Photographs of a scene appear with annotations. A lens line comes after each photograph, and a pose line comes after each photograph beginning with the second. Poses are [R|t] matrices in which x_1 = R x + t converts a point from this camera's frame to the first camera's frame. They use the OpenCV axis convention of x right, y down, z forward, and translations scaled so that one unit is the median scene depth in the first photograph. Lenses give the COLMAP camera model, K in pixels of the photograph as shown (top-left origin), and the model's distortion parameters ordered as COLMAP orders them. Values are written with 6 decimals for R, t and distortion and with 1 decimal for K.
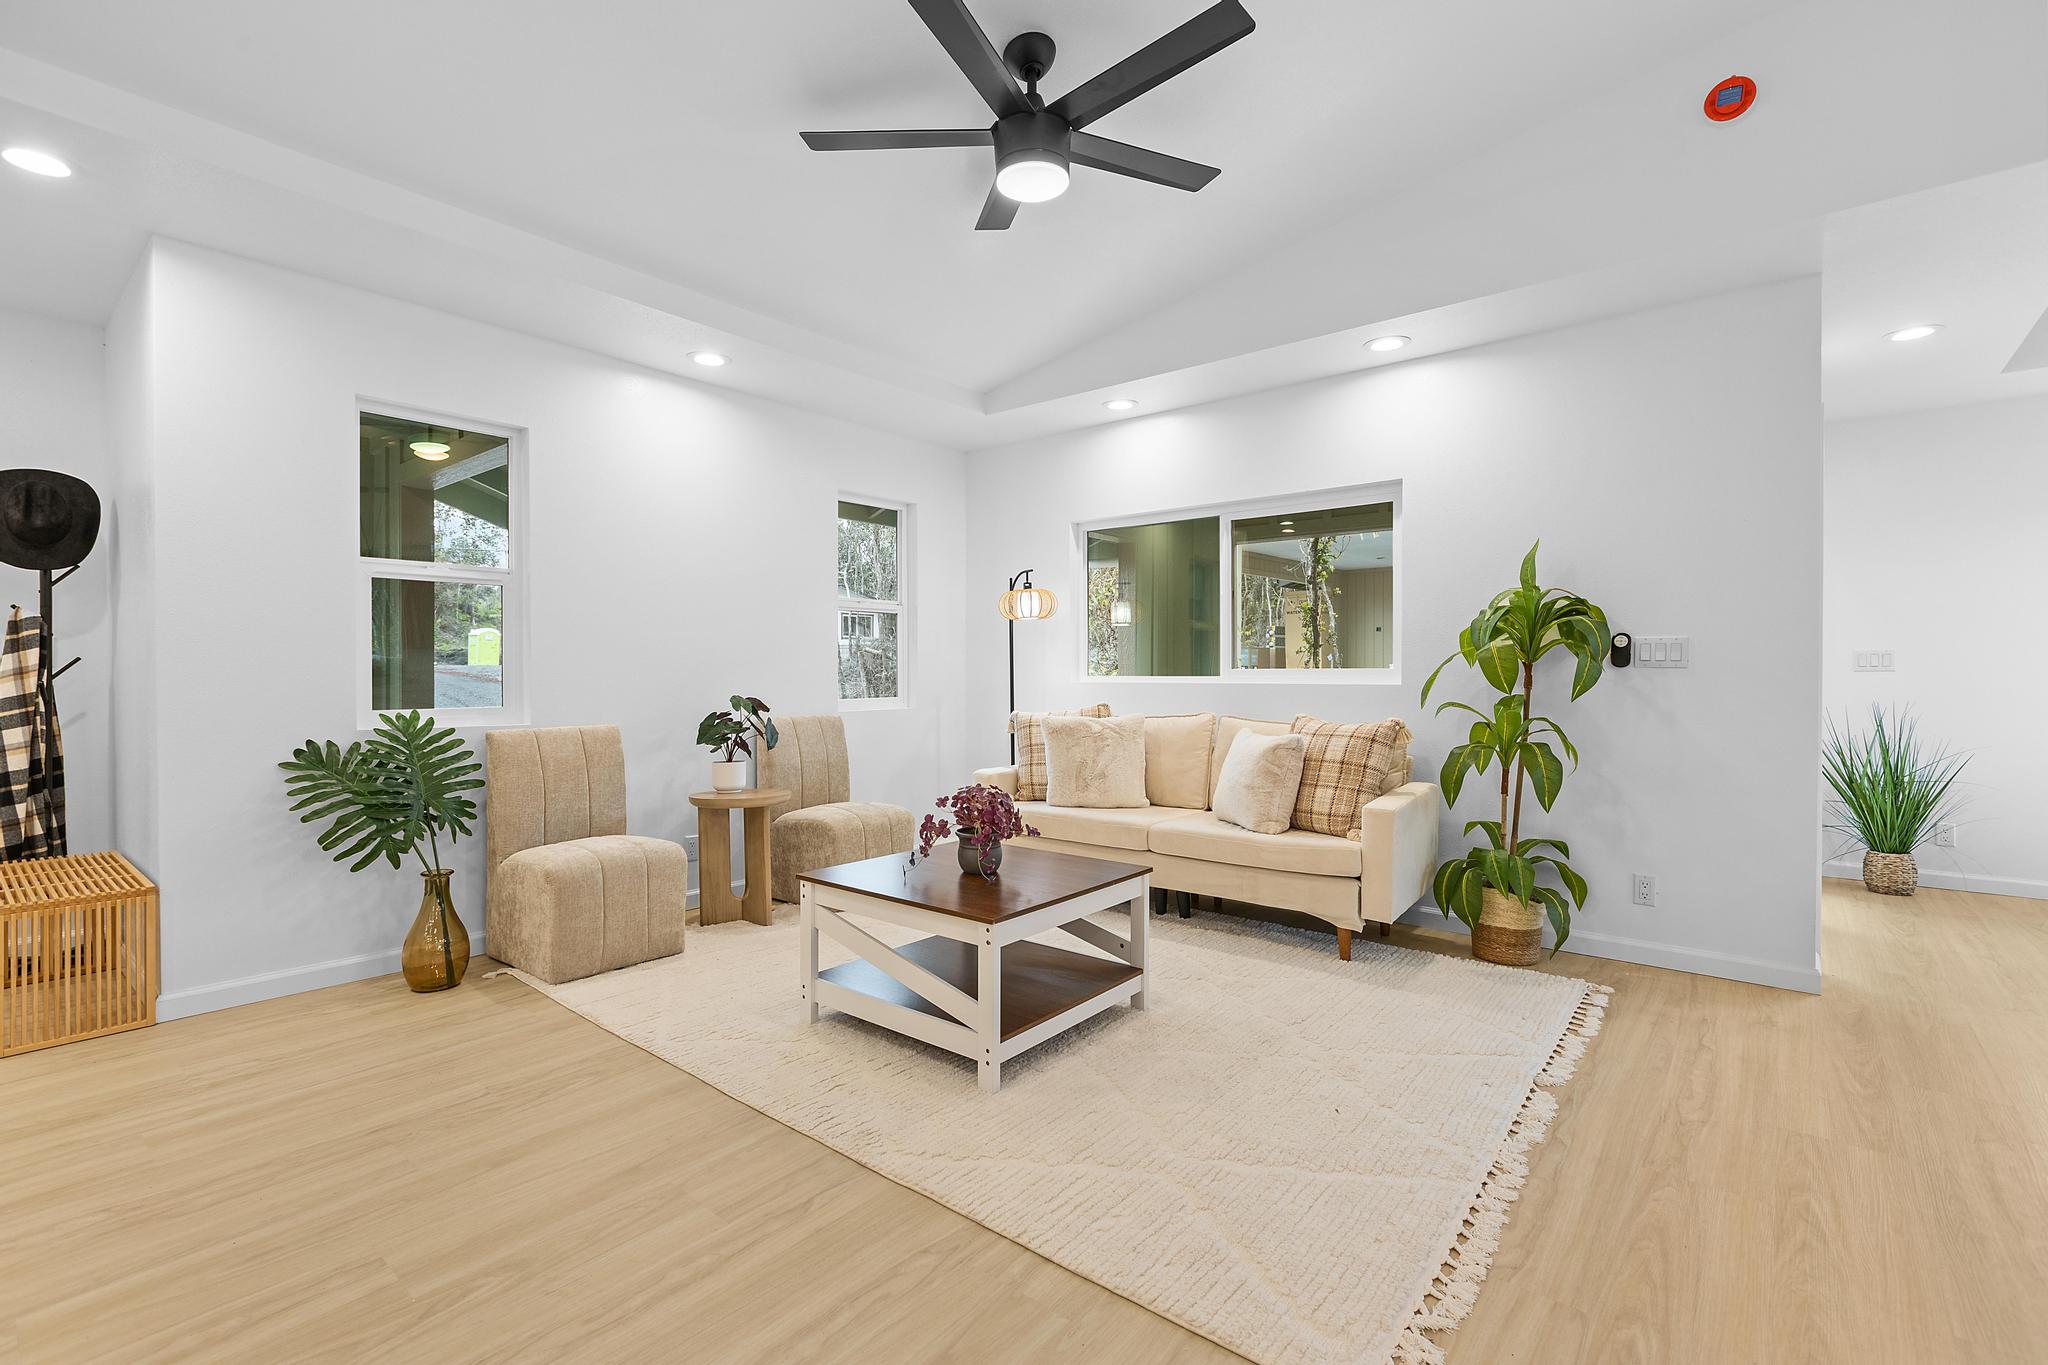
lens RADIAL K [[921.7, 0, 1024.0], [0, 921.7, 682.5], [0, 0, 1]] dist [0.002351, 0.001019]
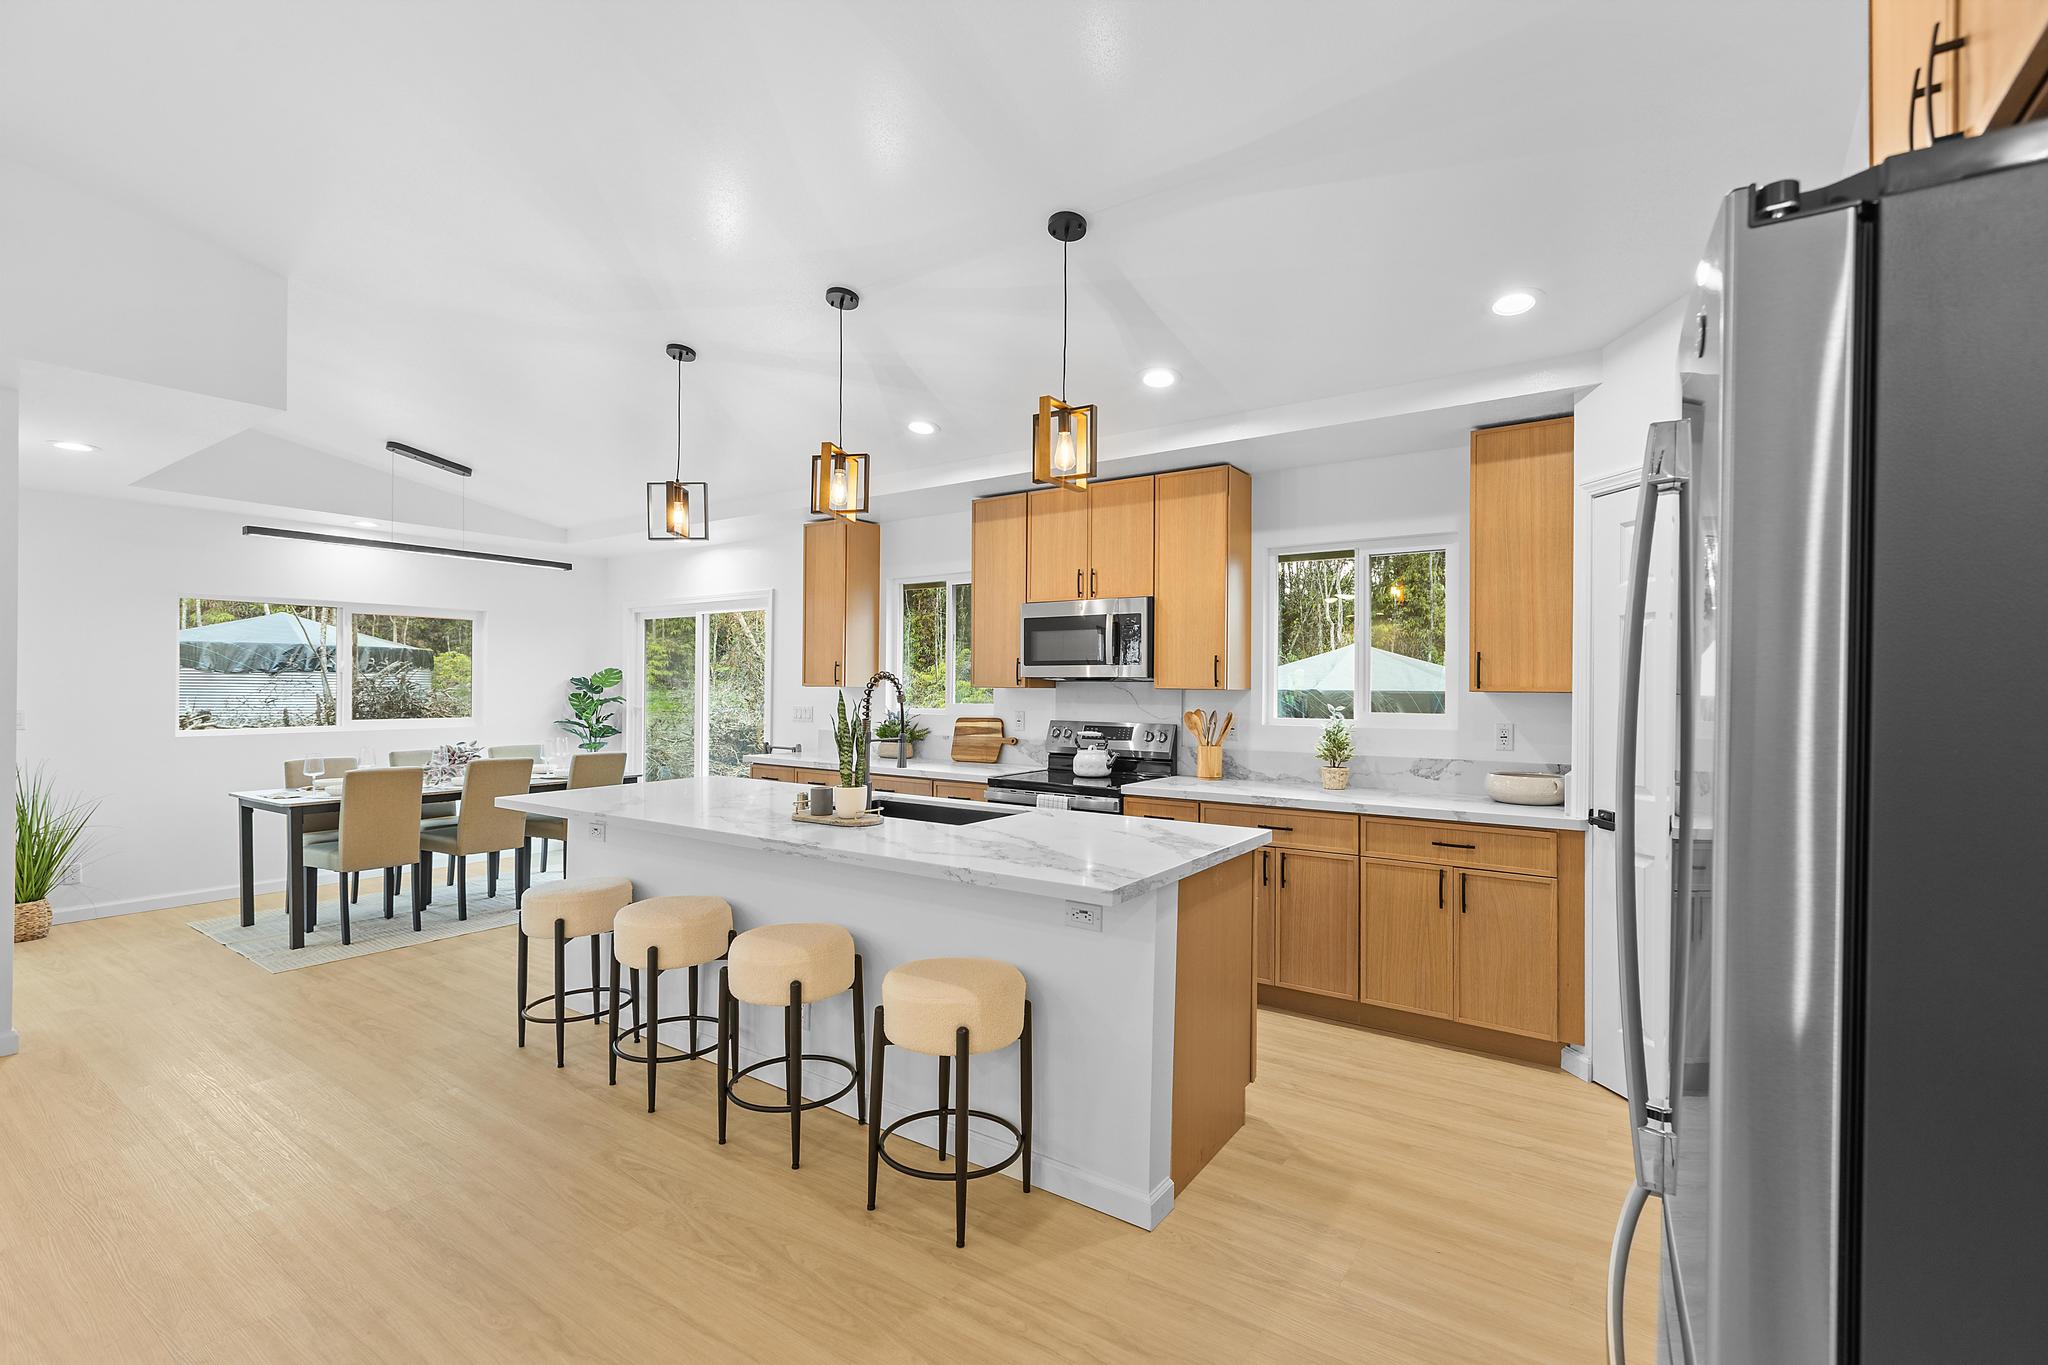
lens RADIAL K [[907.9, 0, 1029.9], [0, 907.9, 678.6], [0, 0, 1]] dist [0.001526, 0.000230]
pose [[-0.097341, 0.007010, 0.995226, -0.236500], [-0.000867, 0.999974, -0.007129, -0.070191], [-0.995251, -0.001557, -0.097332, -0.061917]]
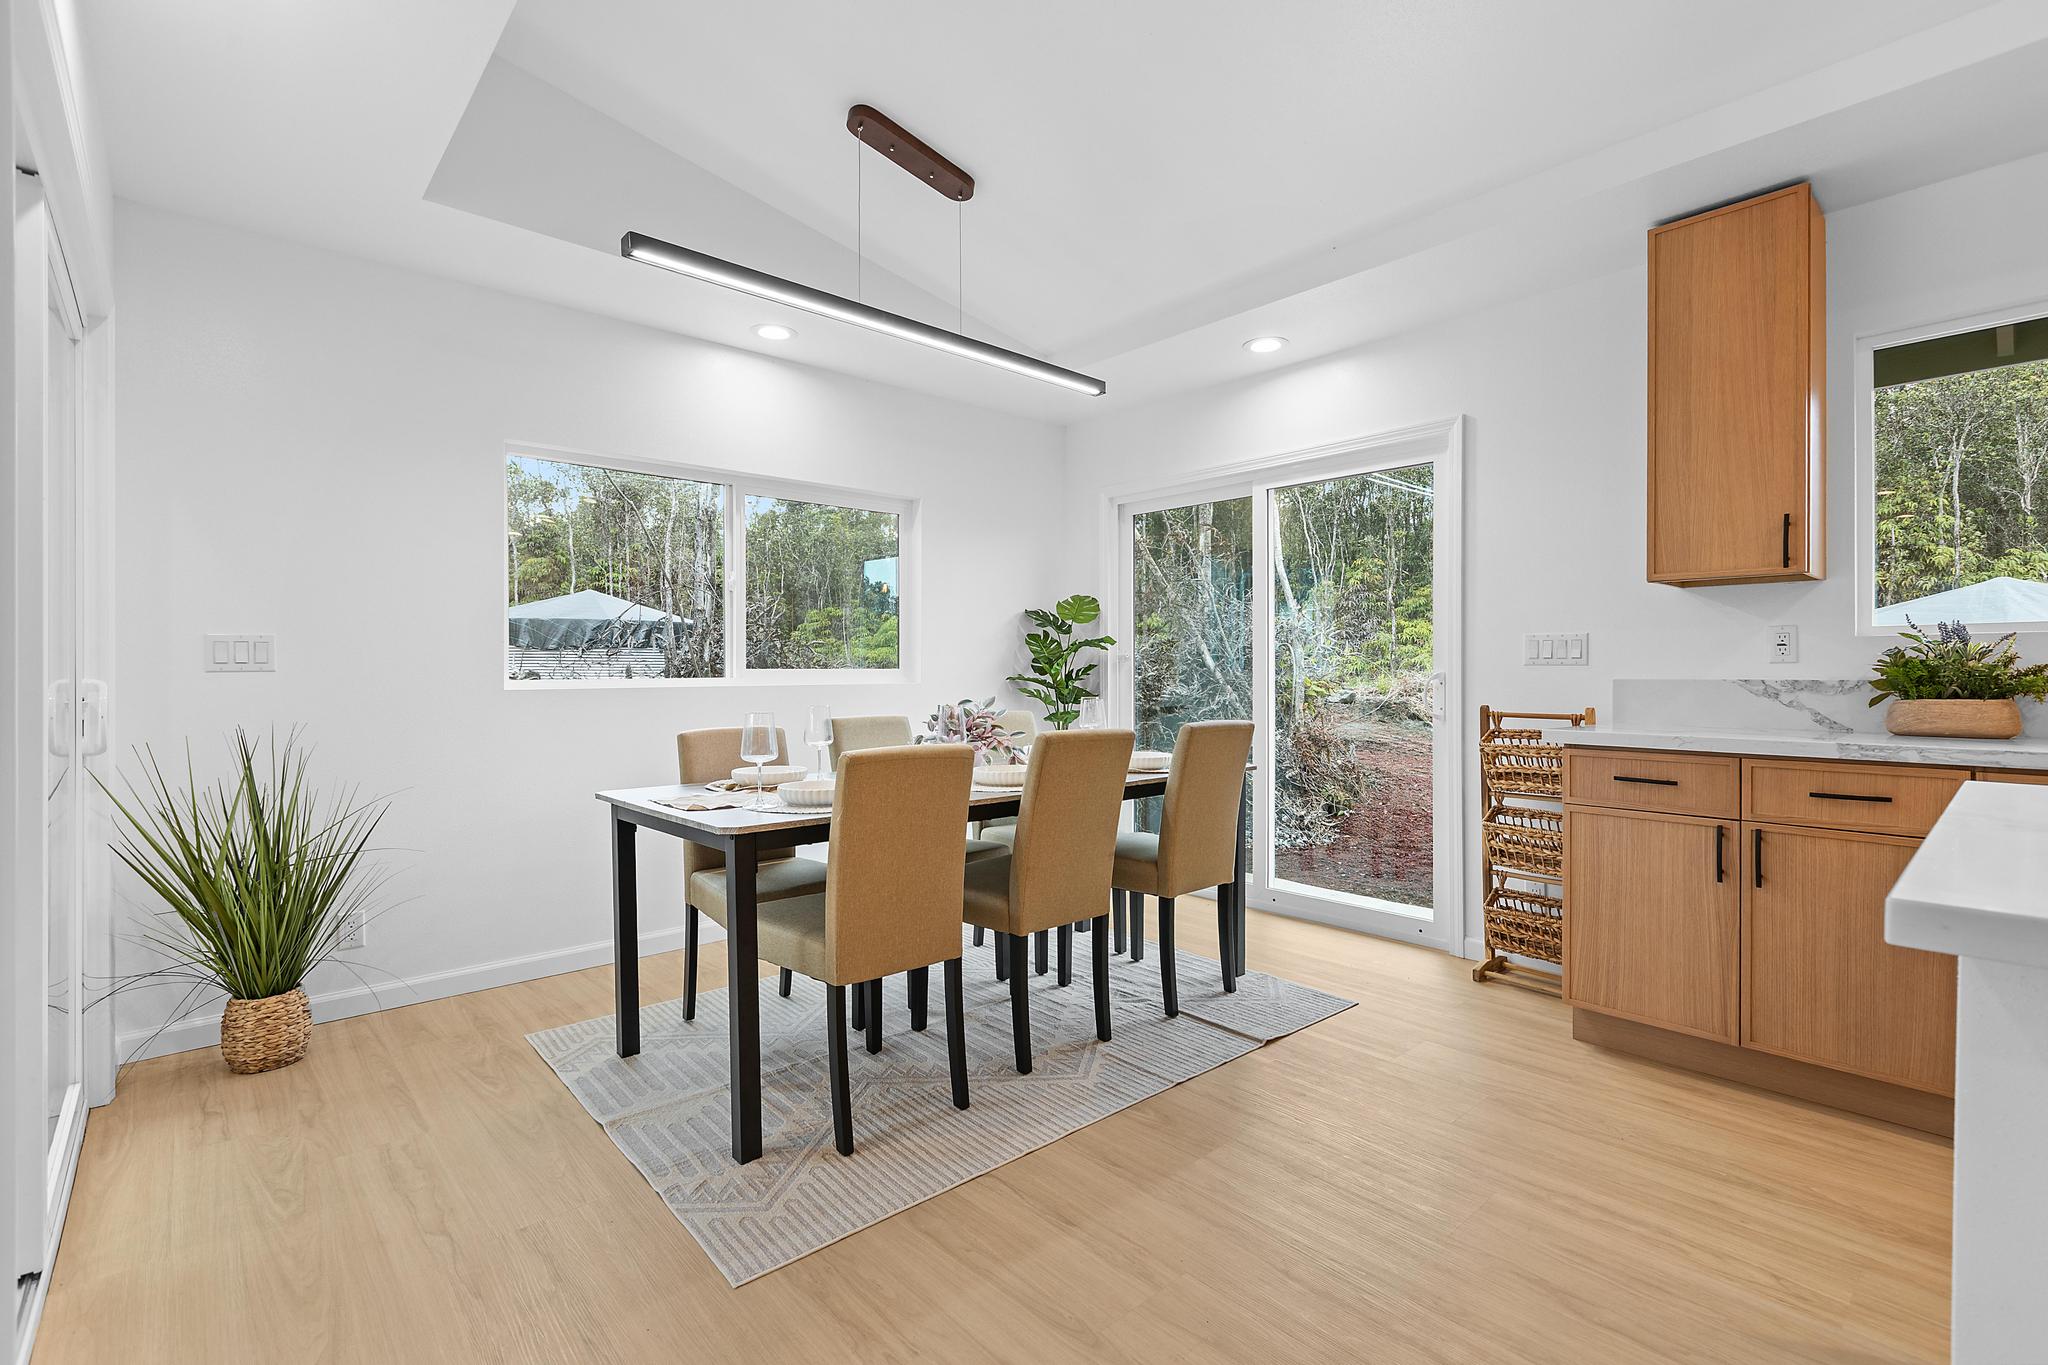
lens RADIAL K [[907.9, 0, 1029.9], [0, 907.9, 678.6], [0, 0, 1]] dist [0.001526, 0.000230]
pose [[0.127619, -0.007046, 0.991798, 0.451677], [0.006108, 0.999961, 0.006318, -0.009214], [-0.991805, 0.005251, 0.127657, 0.470995]]
